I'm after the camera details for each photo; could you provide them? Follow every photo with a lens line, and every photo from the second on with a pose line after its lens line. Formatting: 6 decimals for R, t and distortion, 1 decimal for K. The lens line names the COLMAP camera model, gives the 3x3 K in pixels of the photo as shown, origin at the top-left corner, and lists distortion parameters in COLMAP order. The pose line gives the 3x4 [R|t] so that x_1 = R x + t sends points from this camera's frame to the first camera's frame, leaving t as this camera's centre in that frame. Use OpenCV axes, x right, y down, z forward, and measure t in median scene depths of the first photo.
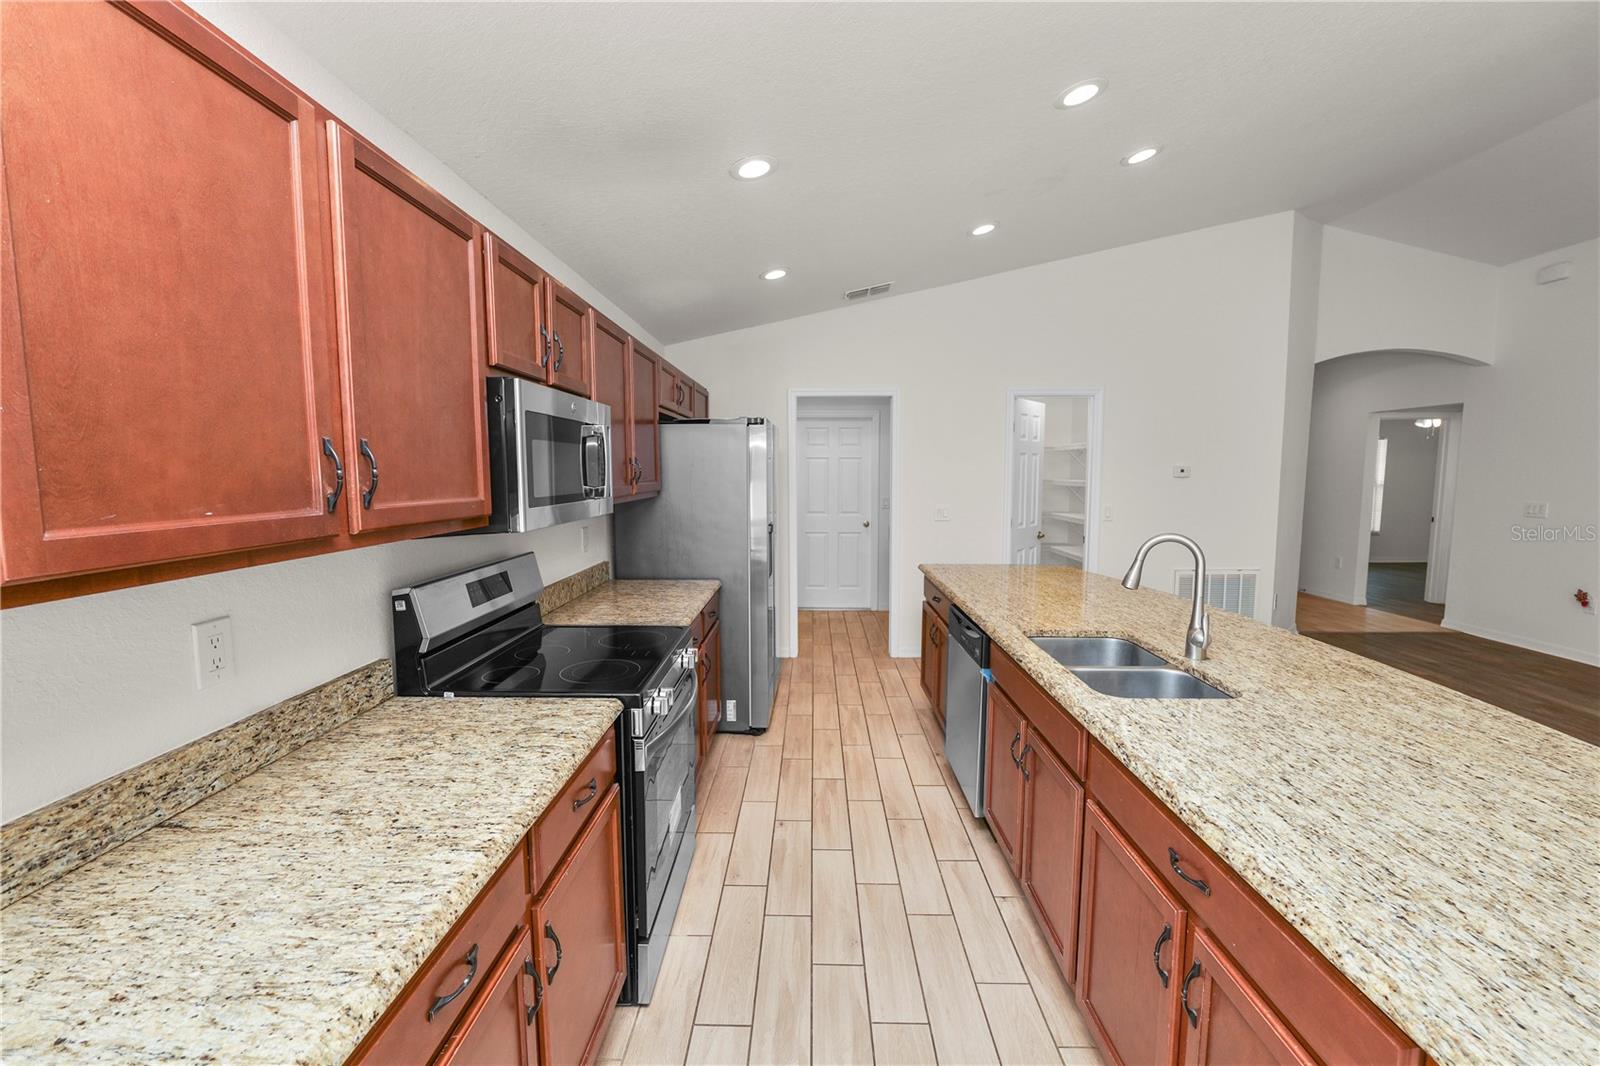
lens RADIAL K [[651.3, 0, 798.1], [0, 651.3, 528.2], [0, 0, 1]] dist [-0.013433, 0.001266]
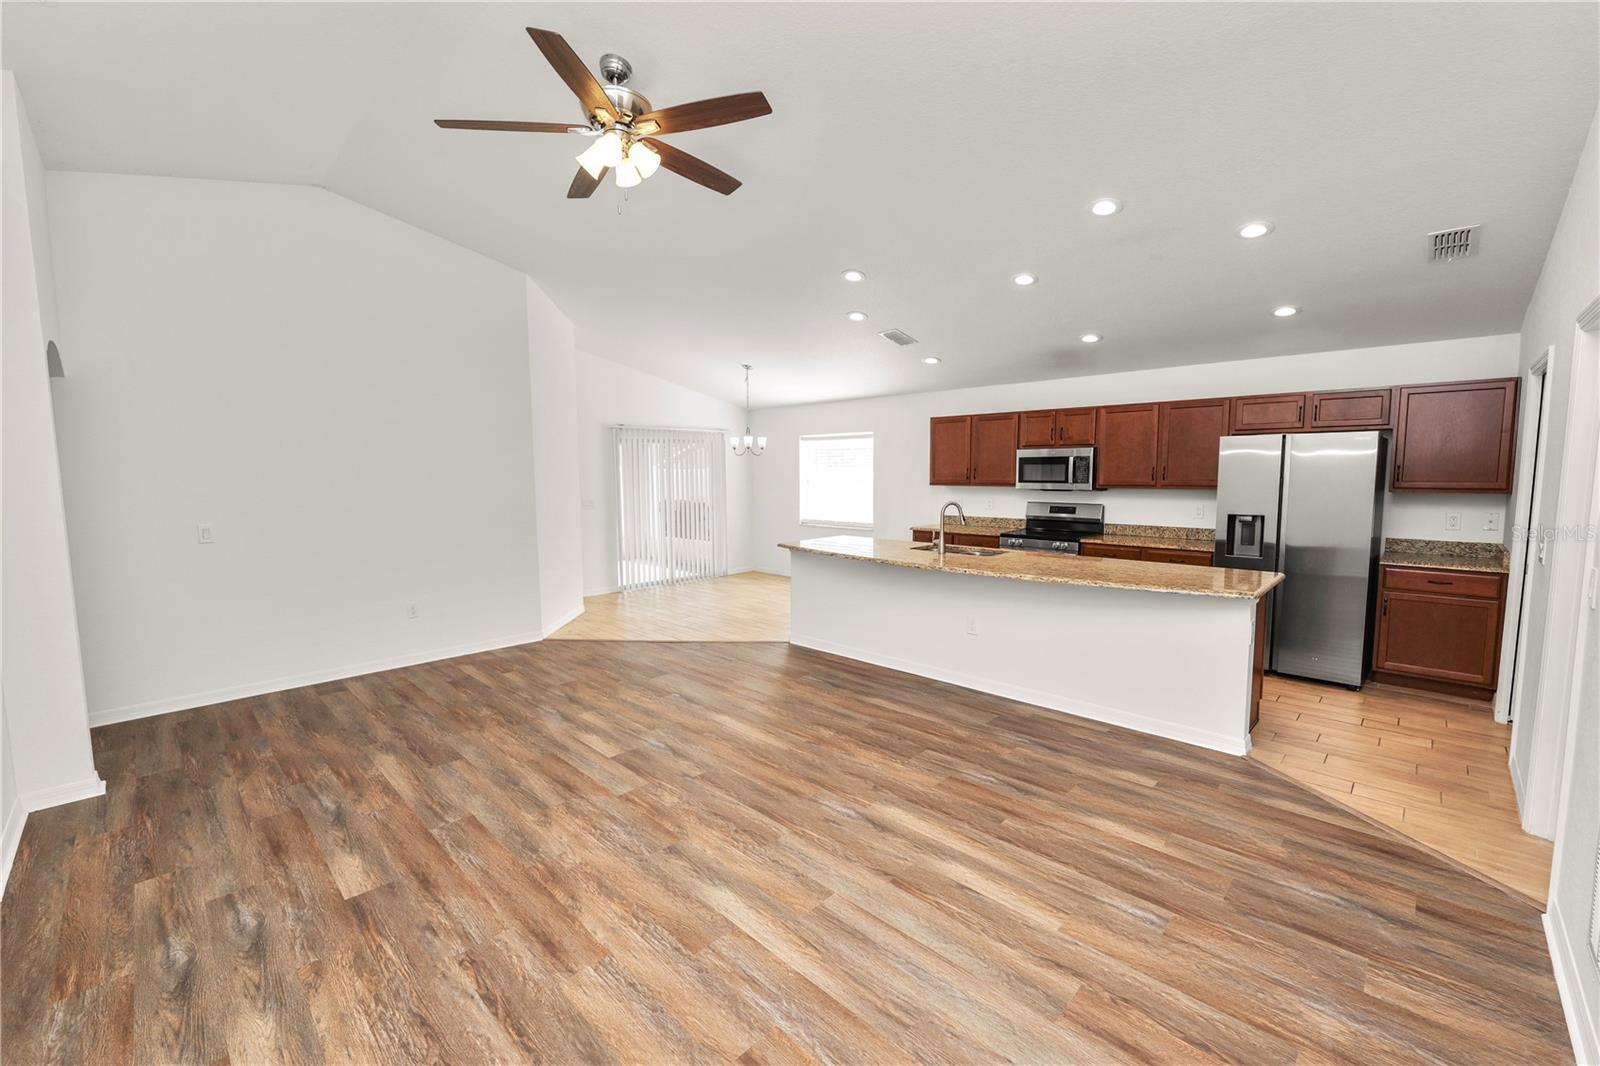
lens RADIAL K [[651.3, 0, 798.2], [0, 651.3, 531.4], [0, 0, 1]] dist [-0.013433, 0.001266]
pose [[-0.684055, 0.075178, -0.725546, 2.689750], [-0.058111, 0.985897, 0.156942, -0.224756], [0.727112, 0.149518, -0.670039, 2.190414]]
